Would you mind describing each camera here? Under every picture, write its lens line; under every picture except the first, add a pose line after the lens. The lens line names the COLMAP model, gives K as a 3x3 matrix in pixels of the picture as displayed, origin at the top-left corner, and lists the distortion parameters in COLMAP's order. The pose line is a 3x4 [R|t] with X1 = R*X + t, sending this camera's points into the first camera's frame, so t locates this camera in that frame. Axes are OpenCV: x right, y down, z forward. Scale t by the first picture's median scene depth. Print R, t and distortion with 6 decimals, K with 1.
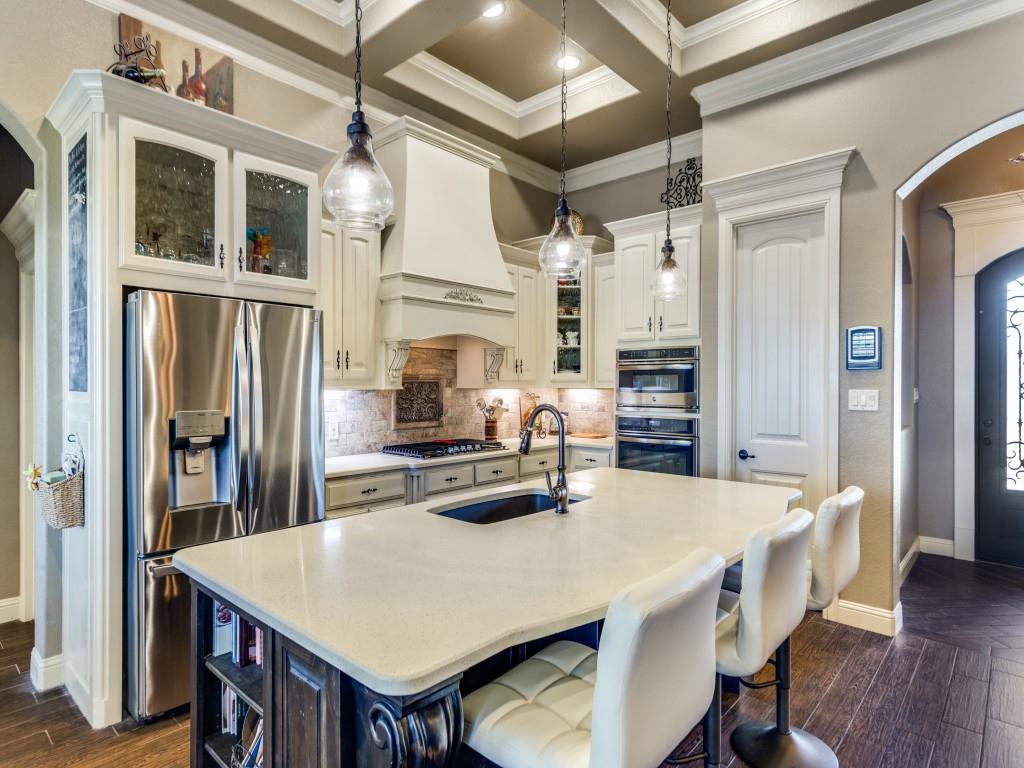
lens RADIAL K [[563.6, 0, 511.6], [0, 563.6, 384.6], [0, 0, 1]] dist [-0.001404, 0.003049]
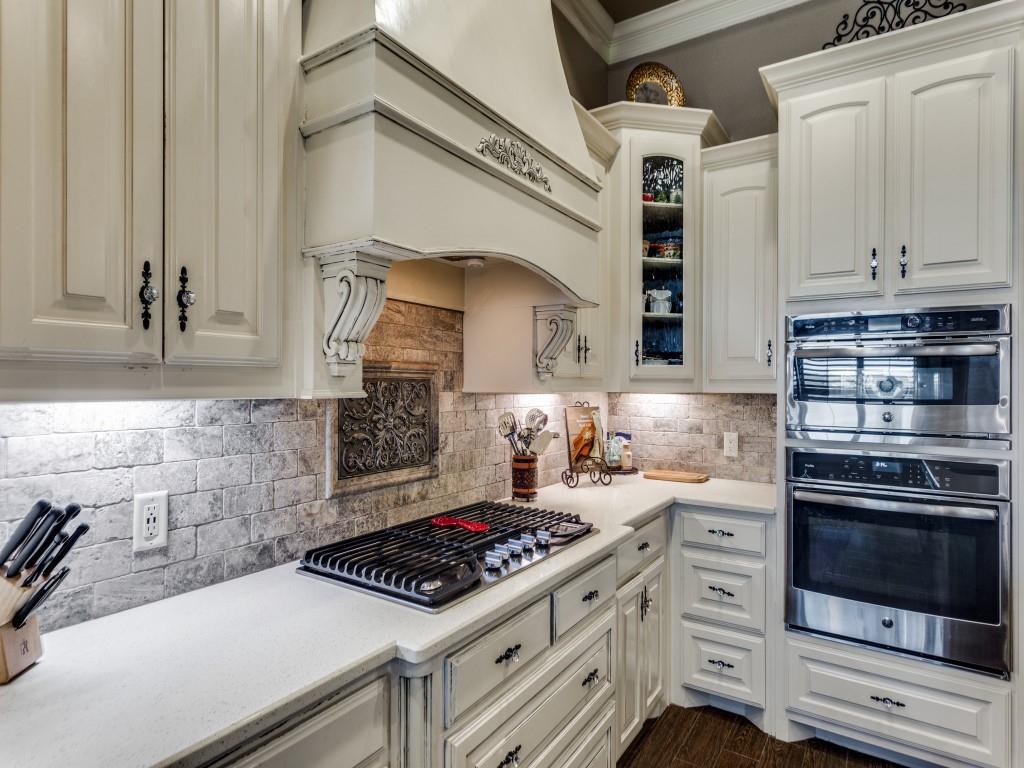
lens RADIAL K [[563.6, 0, 512.8], [0, 563.6, 387.6], [0, 0, 1]] dist [-0.001404, 0.003049]
pose [[0.988320, 0.004549, 0.152322, -0.136385], [-0.005338, 0.999974, 0.004775, -0.000278], [-0.152296, -0.005532, 0.988319, 0.558790]]
